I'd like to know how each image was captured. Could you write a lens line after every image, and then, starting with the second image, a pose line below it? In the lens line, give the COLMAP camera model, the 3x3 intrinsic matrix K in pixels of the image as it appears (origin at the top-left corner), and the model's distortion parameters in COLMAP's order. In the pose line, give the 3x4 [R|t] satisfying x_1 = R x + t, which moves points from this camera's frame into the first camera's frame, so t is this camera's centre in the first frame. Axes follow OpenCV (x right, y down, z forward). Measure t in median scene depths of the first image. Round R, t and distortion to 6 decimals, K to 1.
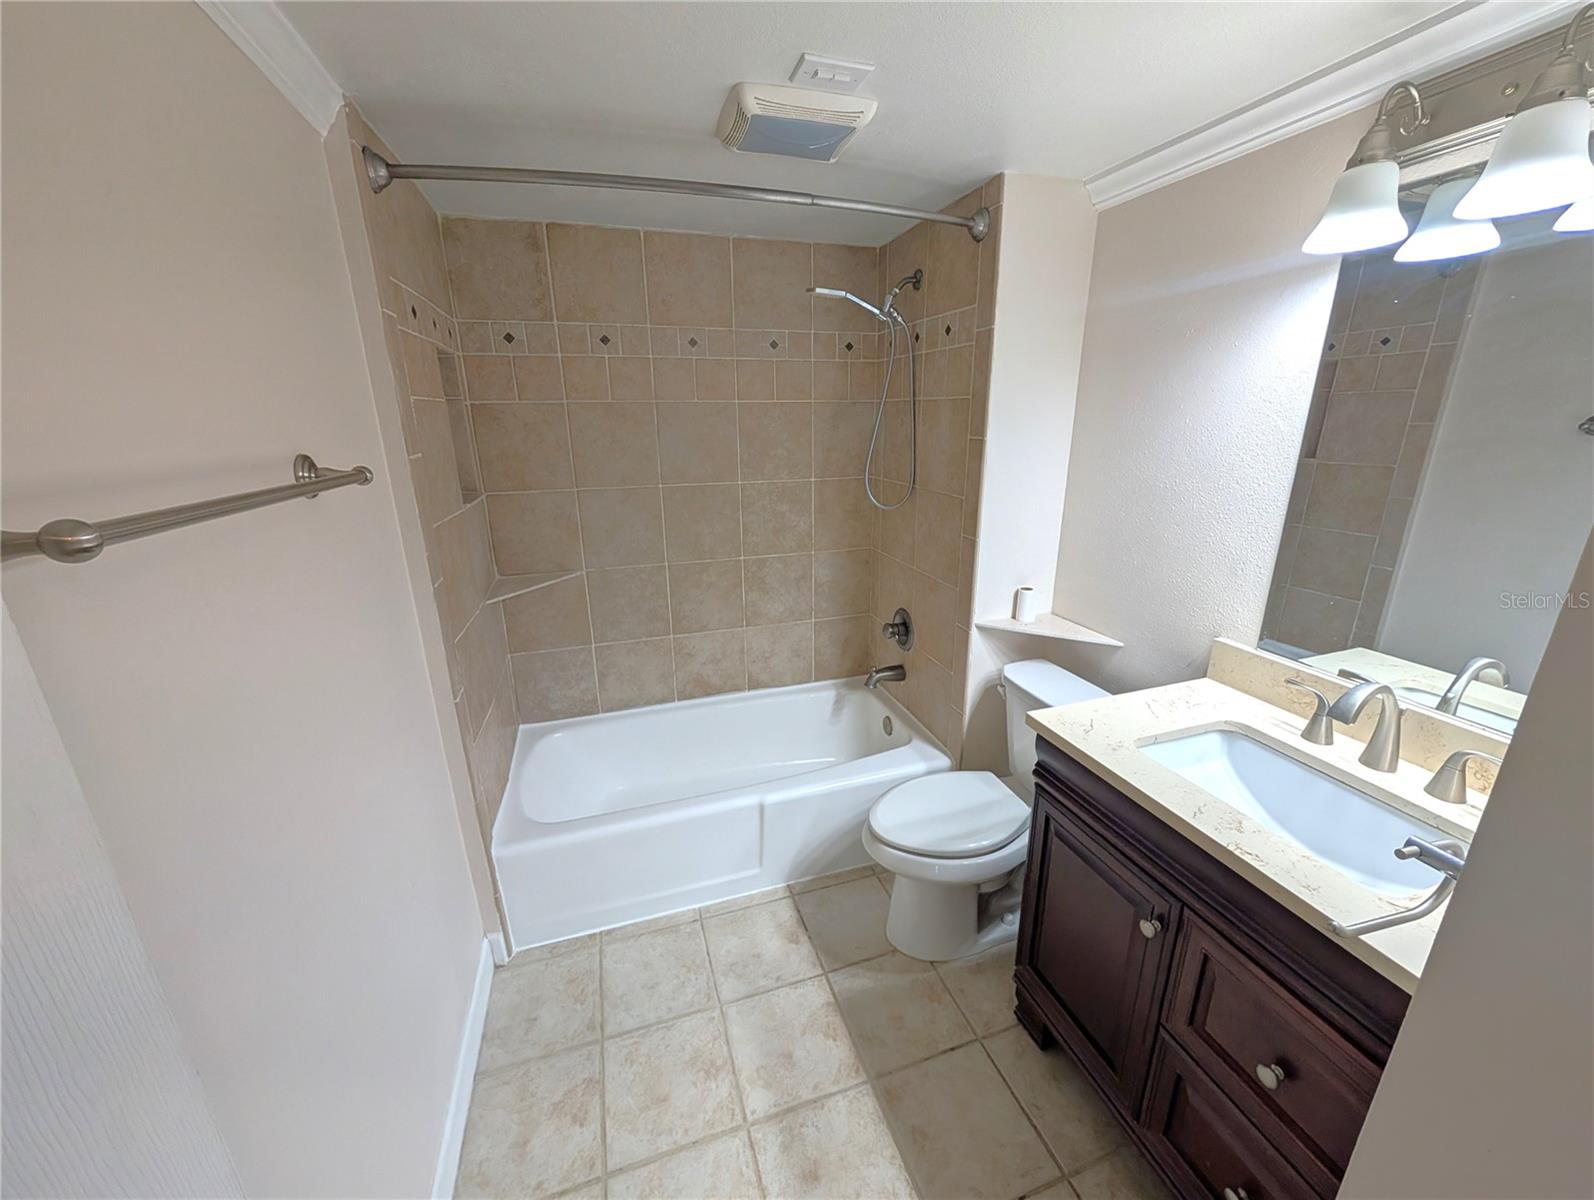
lens RADIAL K [[605.3, 0, 795.0], [0, 605.3, 598.9], [0, 0, 1]] dist [0.000933, 0.000006]
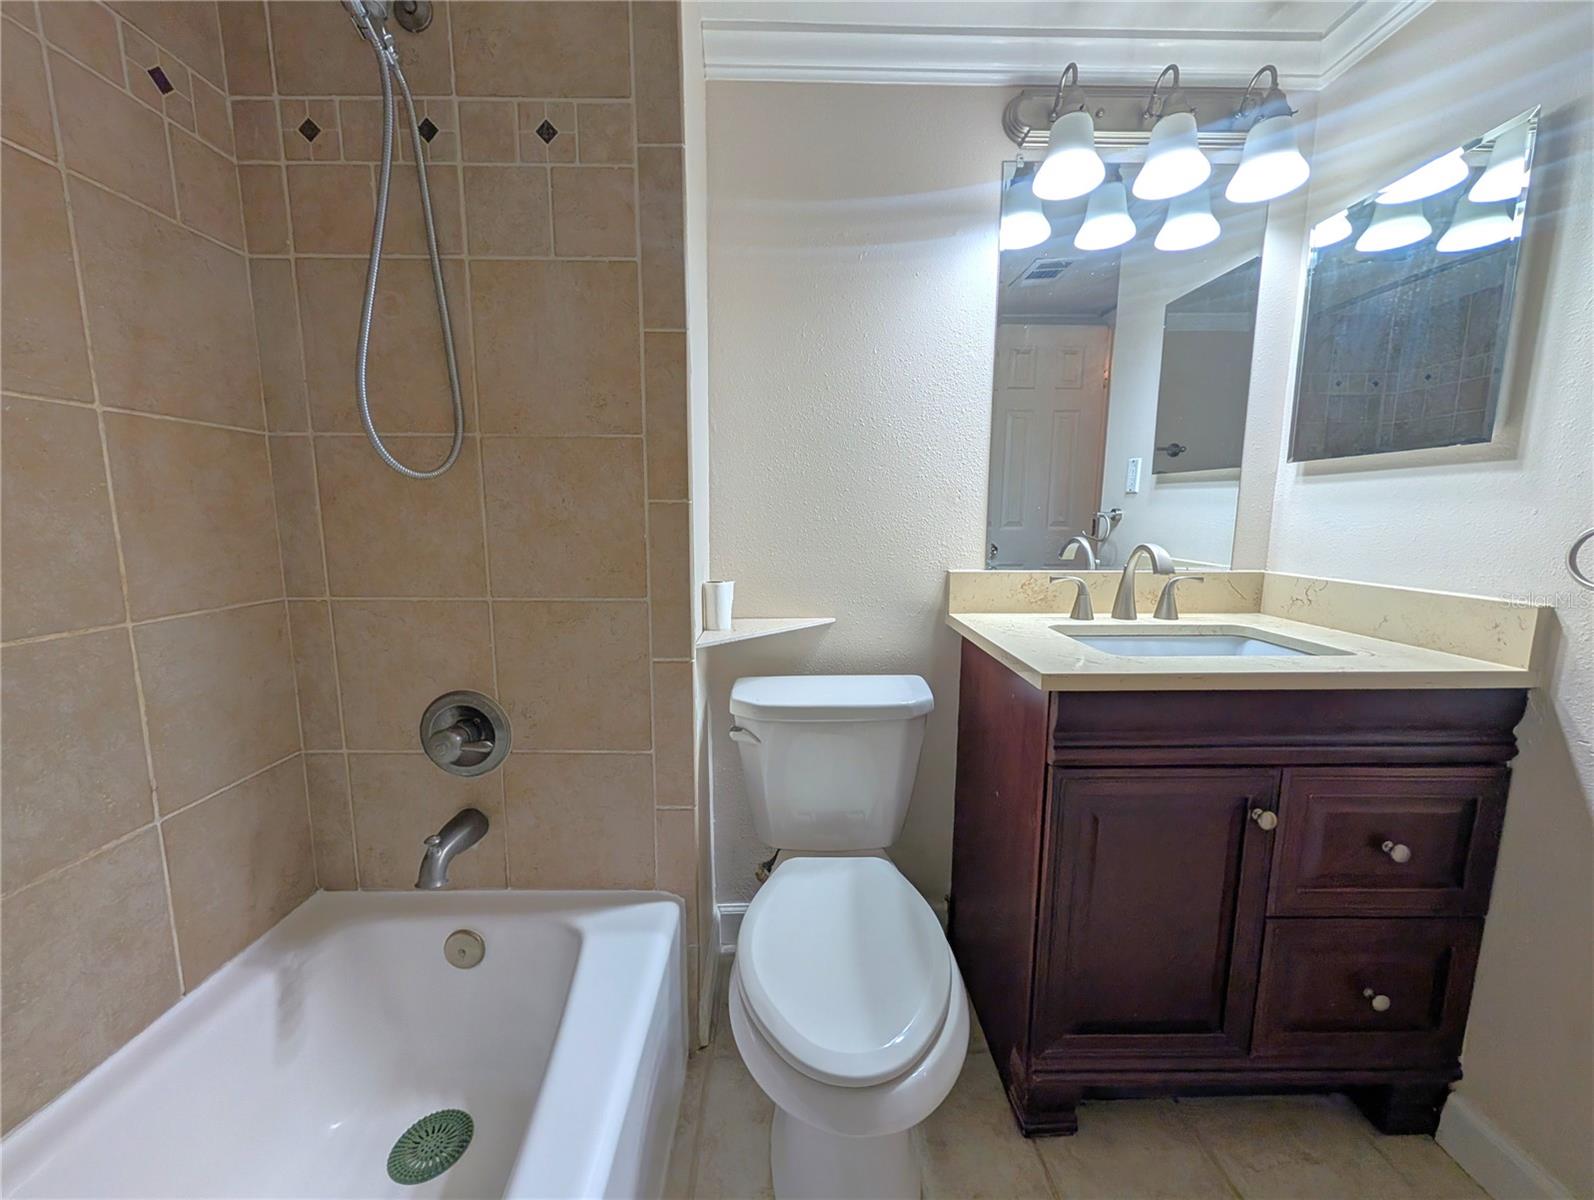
lens RADIAL K [[605.3, 0, 795.6], [0, 605.3, 596.8], [0, 0, 1]] dist [0.000933, 0.000006]
pose [[0.291351, -0.116298, 0.949521, -0.222488], [0.275255, 0.960797, 0.033220, 0.001761], [-0.916160, 0.251682, 0.311941, 0.653926]]
